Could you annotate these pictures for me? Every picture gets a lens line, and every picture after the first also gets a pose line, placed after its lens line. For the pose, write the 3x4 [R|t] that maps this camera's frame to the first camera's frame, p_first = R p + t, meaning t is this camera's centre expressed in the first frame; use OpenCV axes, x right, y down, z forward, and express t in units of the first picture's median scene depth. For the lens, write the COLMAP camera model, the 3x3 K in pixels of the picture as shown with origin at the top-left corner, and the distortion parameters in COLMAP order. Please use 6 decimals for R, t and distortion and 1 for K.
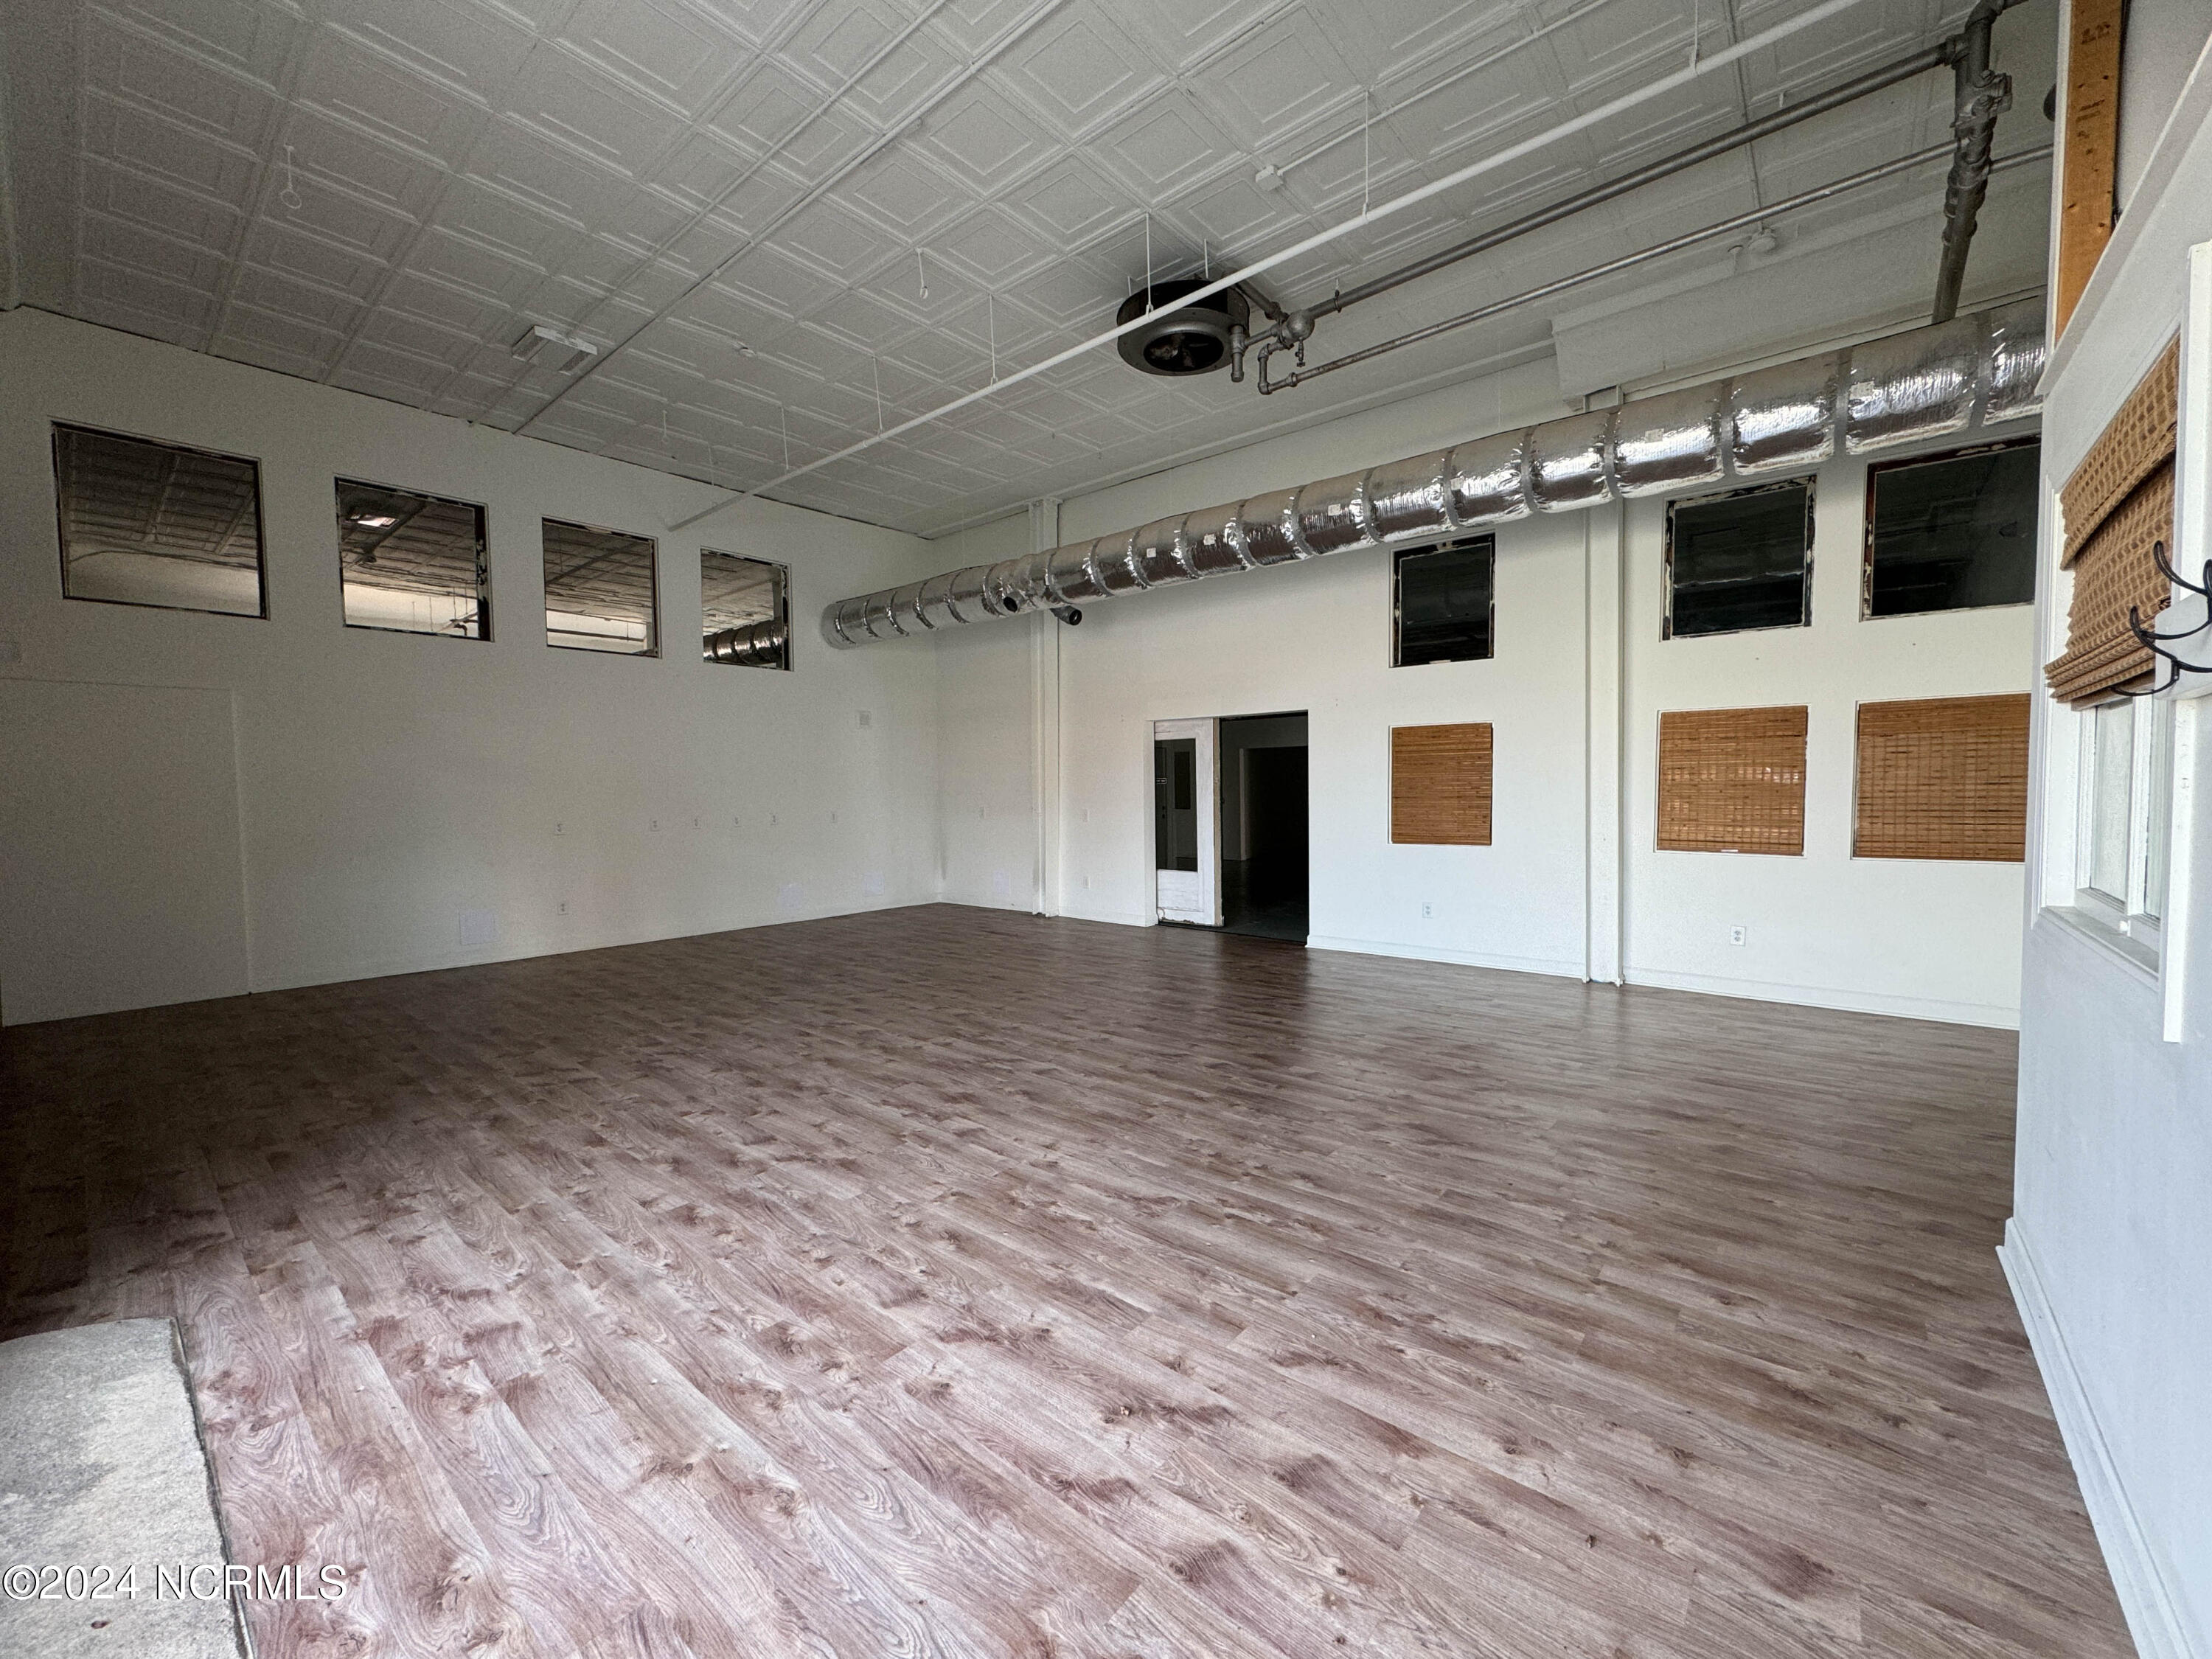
lens RADIAL K [[882.9, 0, 1105.7], [0, 882.9, 827.3], [0, 0, 1]] dist [-0.000072, 0.000312]
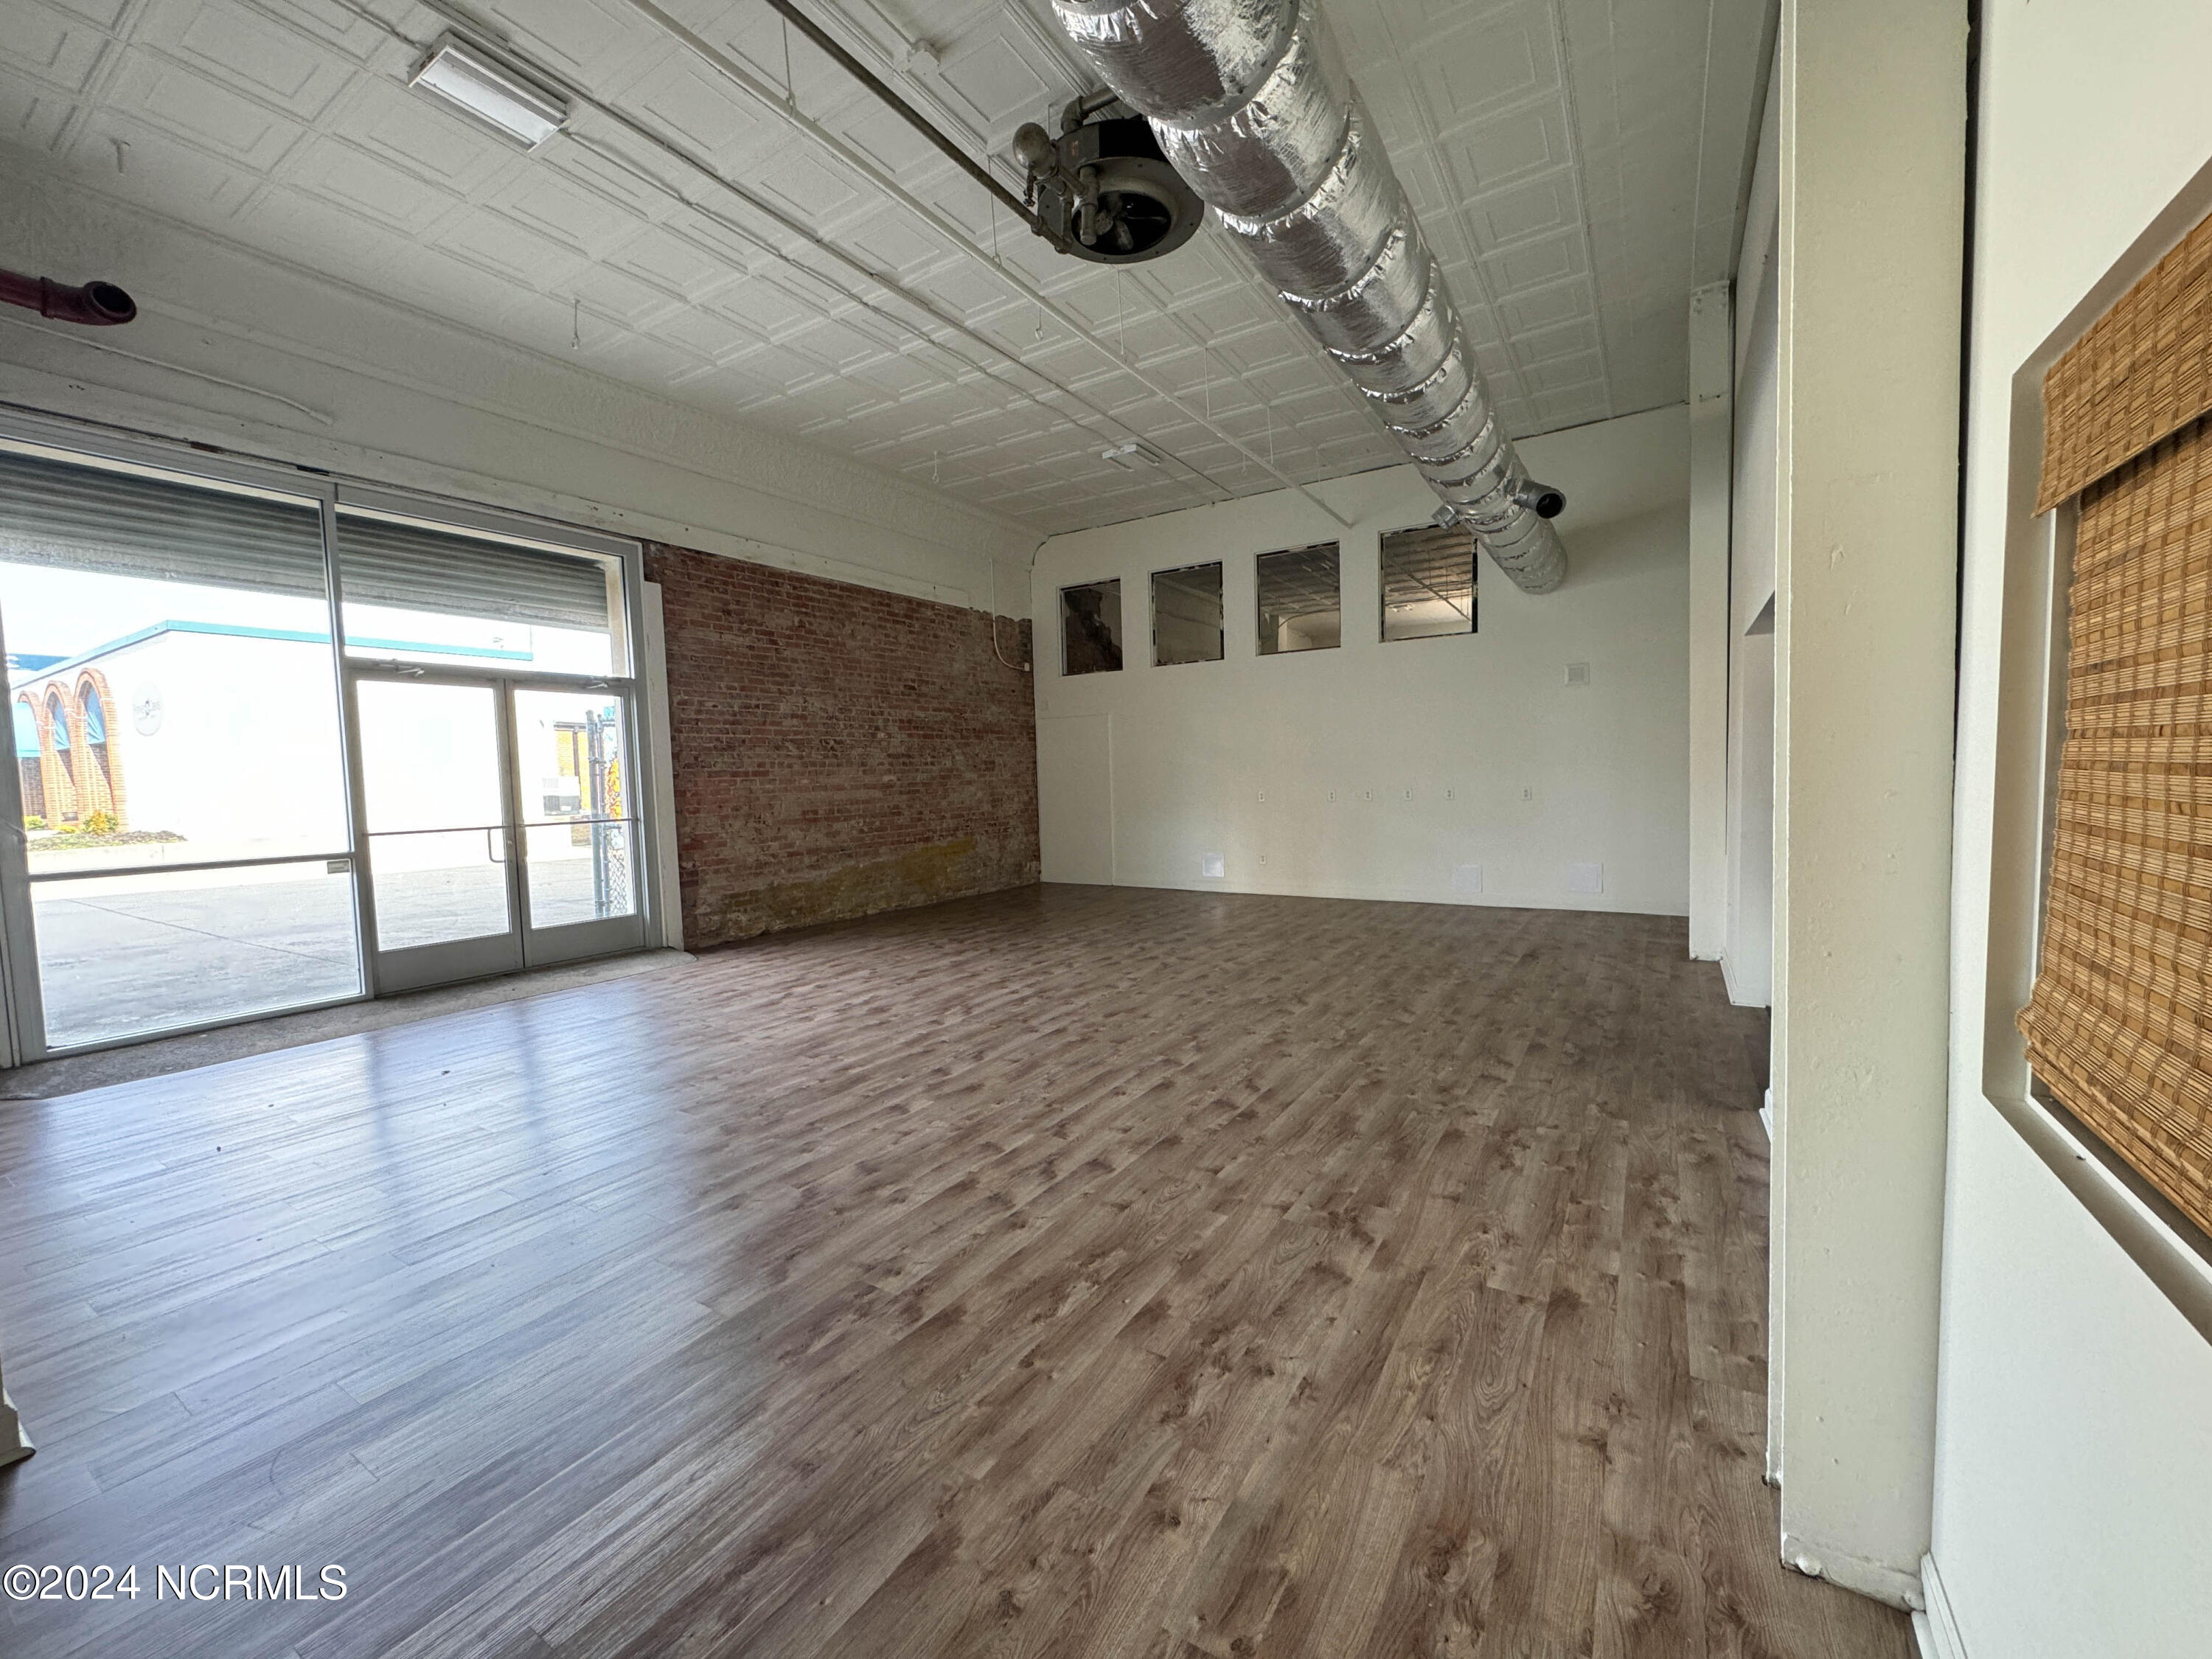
lens RADIAL K [[882.9, 0, 1105.4], [0, 882.9, 829.1], [0, 0, 1]] dist [-0.000072, 0.000312]
pose [[0.133982, 0.066860, -0.988726, 1.103901], [-0.021820, 0.997679, 0.064509, -0.055153], [0.990744, 0.012931, 0.135130, 1.081476]]
